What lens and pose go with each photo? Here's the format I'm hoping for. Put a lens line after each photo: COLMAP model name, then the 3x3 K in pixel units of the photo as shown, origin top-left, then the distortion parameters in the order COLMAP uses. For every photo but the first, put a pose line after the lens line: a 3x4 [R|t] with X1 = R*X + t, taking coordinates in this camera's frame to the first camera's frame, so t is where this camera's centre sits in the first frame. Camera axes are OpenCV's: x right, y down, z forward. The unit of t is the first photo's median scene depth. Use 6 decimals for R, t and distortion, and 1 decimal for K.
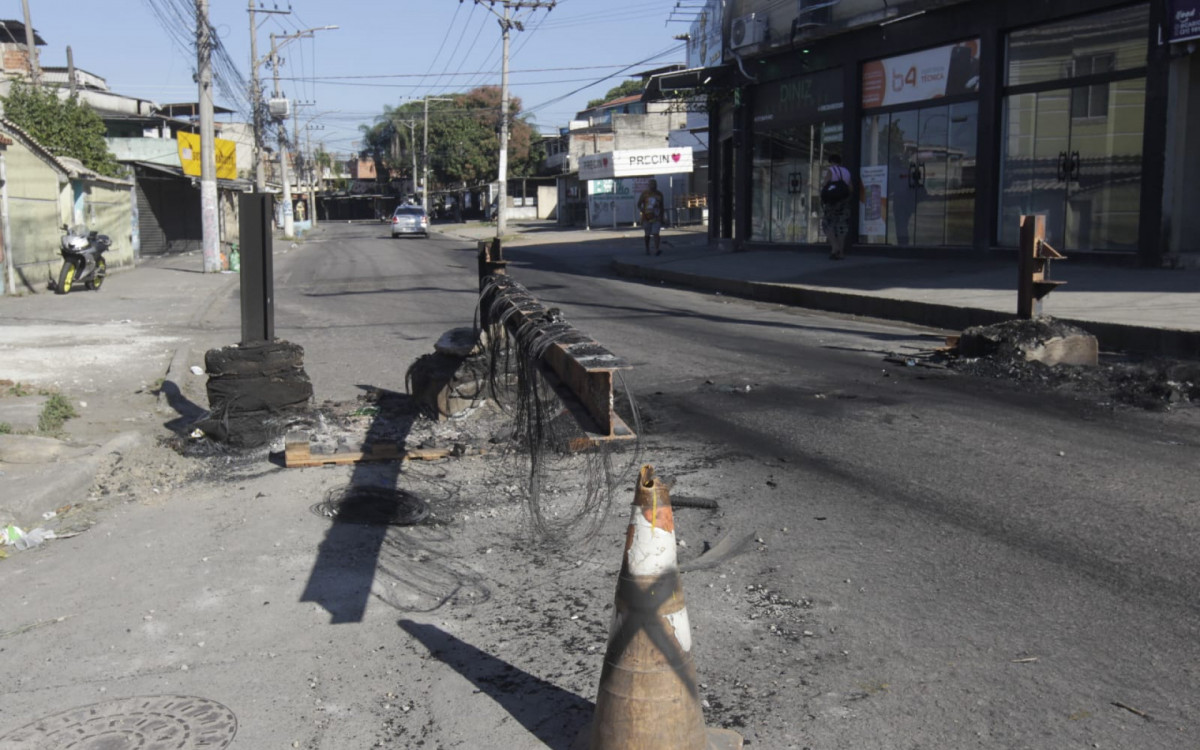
lens RADIAL K [[1161.8, 0, 600.0], [0, 1161.8, 375.0], [0, 0, 1]] dist [-0.049399, 0.129060]
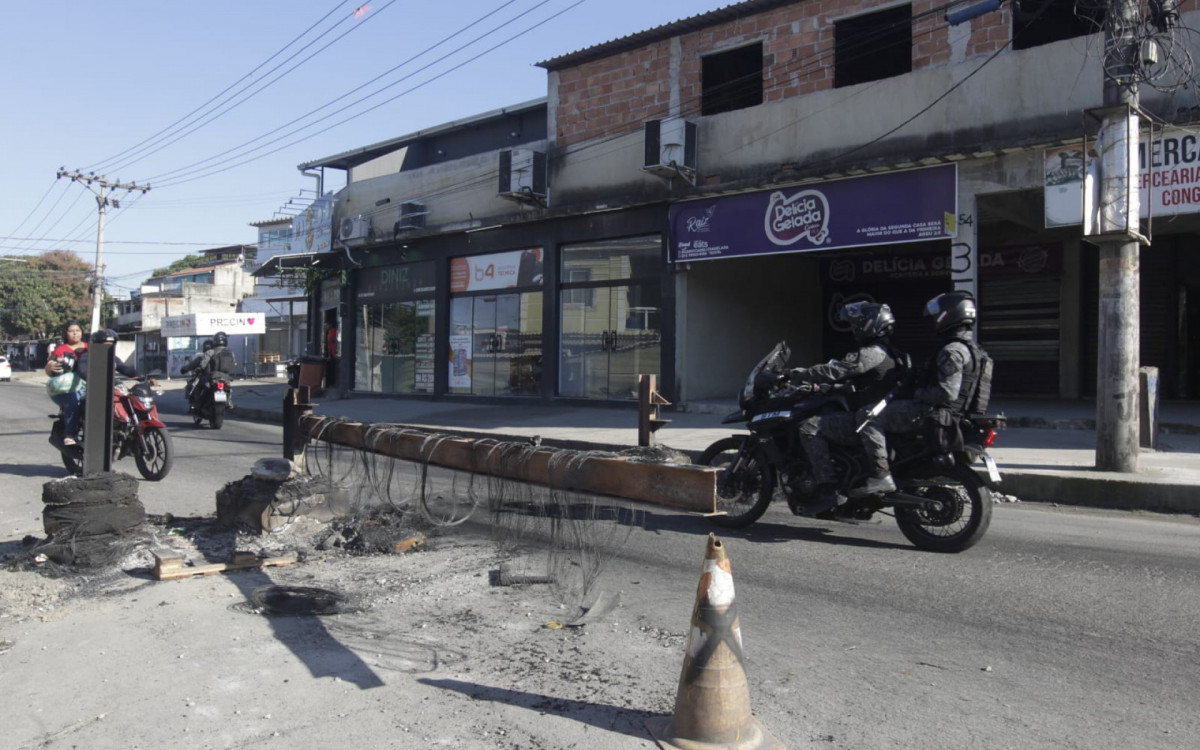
lens RADIAL K [[922.5, 0, 600.0], [0, 922.5, 375.0], [0, 0, 1]] dist [-0.052466, 0.054689]
pose [[0.905845, 0.018019, 0.423226, -0.171965], [0.038299, 0.991519, -0.124188, 0.004374], [-0.421875, 0.128705, 0.897473, -0.018042]]
